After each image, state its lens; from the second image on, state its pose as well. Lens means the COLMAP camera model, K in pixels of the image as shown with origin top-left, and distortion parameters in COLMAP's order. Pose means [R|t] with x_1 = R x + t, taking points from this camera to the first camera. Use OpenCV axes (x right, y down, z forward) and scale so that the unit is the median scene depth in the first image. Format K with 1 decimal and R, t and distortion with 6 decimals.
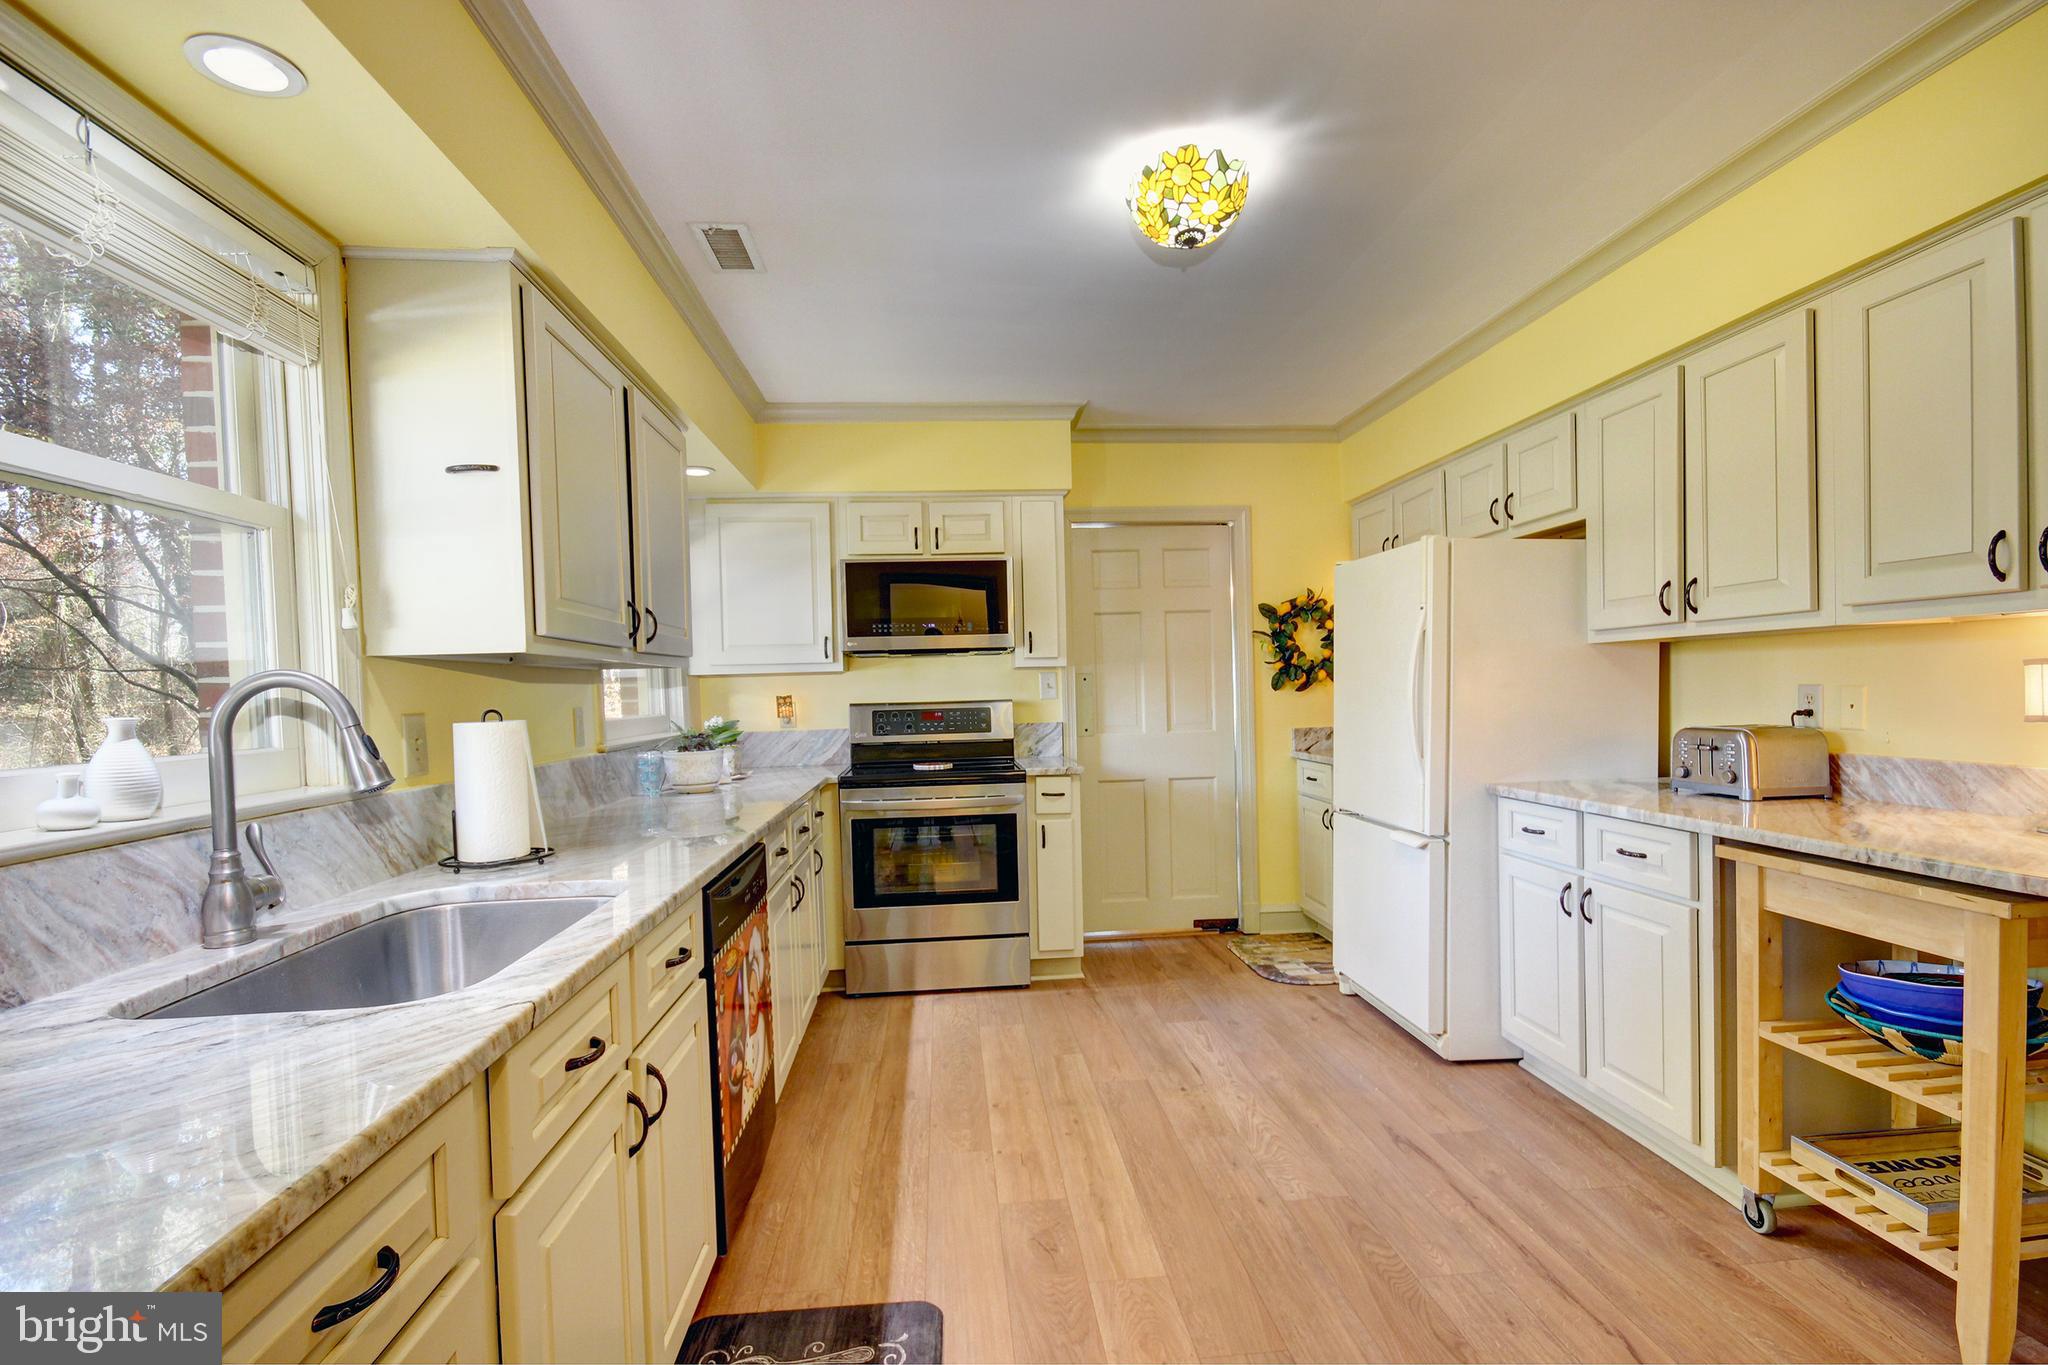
lens RADIAL K [[950.8, 0, 1023.7], [0, 950.8, 711.0], [0, 0, 1]] dist [0.012056, -0.012332]
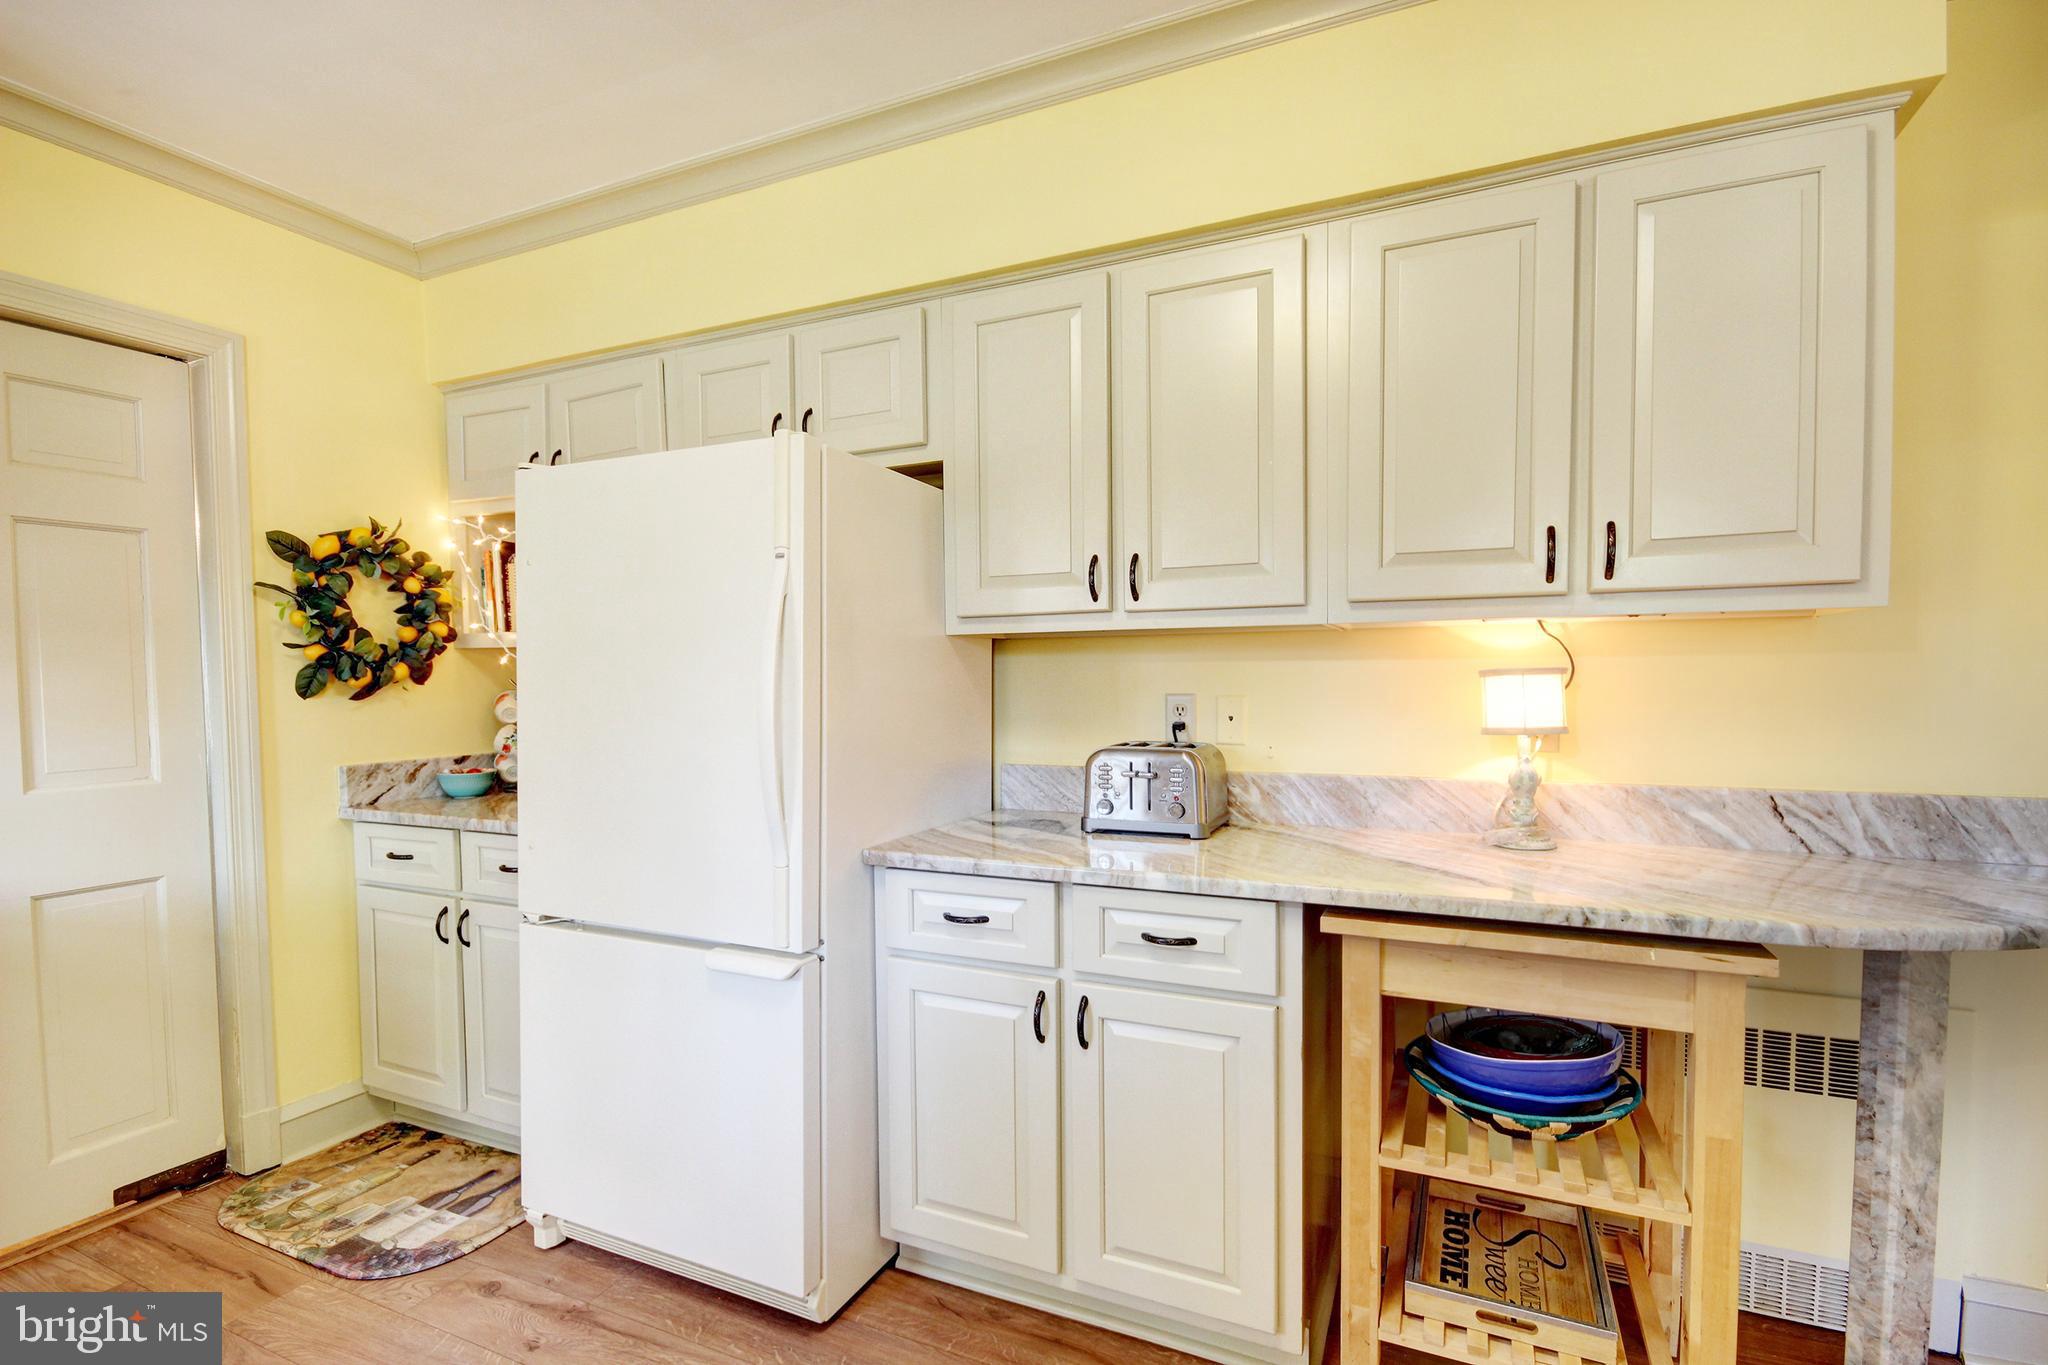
lens RADIAL K [[950.8, 0, 1023.7], [0, 950.8, 711.0], [0, 0, 1]] dist [0.012056, -0.012332]
pose [[0.490015, -0.011804, 0.871634, -0.005474], [0.016527, 0.999854, 0.004249, -0.011240], [-0.871557, 0.012323, 0.490139, 0.431532]]
